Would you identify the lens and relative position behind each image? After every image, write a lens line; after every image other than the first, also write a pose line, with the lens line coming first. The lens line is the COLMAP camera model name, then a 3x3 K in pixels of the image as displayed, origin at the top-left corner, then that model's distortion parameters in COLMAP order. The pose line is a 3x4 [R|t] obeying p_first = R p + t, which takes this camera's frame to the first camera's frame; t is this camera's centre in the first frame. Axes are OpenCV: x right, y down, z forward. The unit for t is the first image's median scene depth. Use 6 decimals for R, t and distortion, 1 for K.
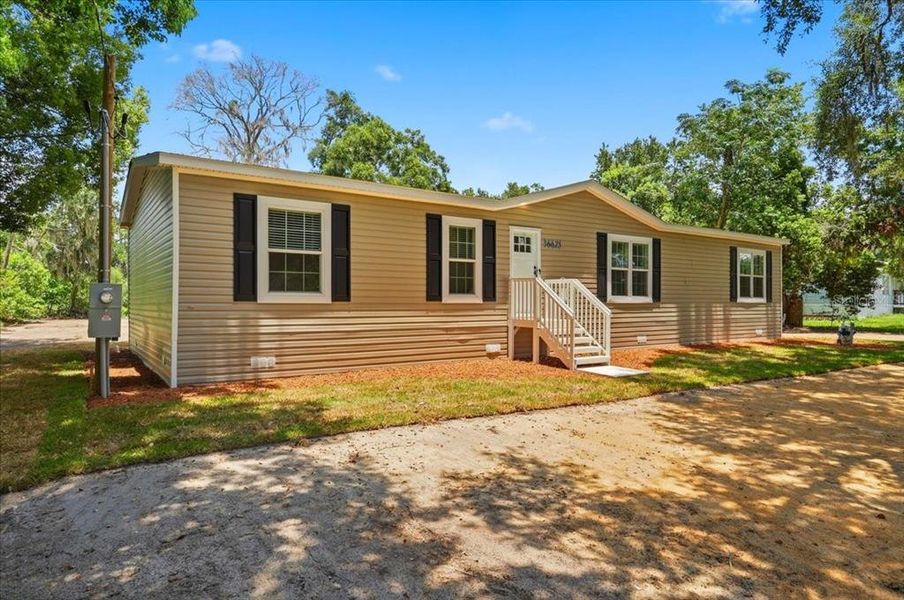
lens RADIAL K [[389.0, 0, 450.6], [0, 389.0, 298.4], [0, 0, 1]] dist [0.007701, 0.001427]
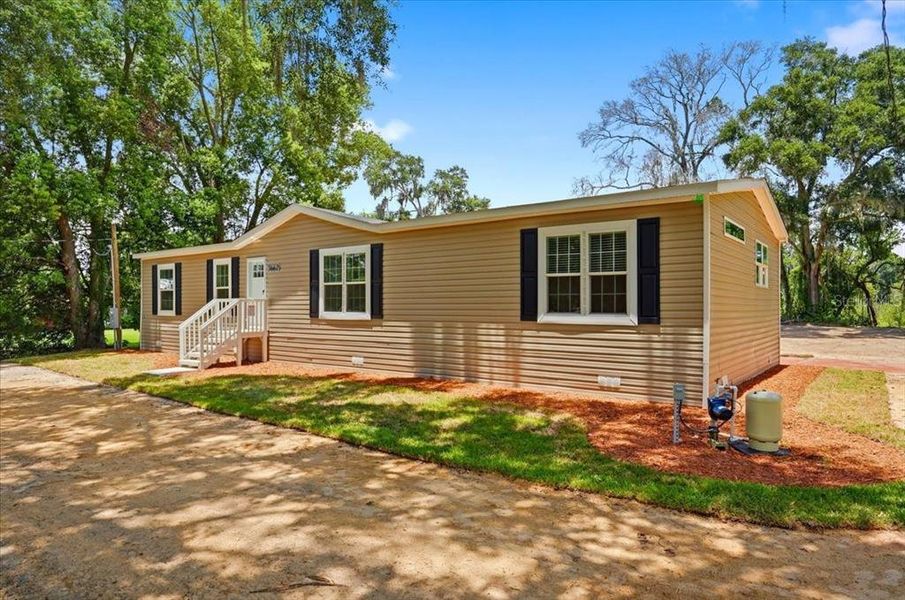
lens RADIAL K [[389.4, 0, 450.9], [0, 389.4, 302.2], [0, 0, 1]] dist [0.007701, 0.001427]
pose [[0.588312, -0.026979, -0.808184, 1.114593], [-0.010724, 0.999095, -0.041158, 0.005559], [0.808563, 0.032881, 0.587490, 0.541685]]
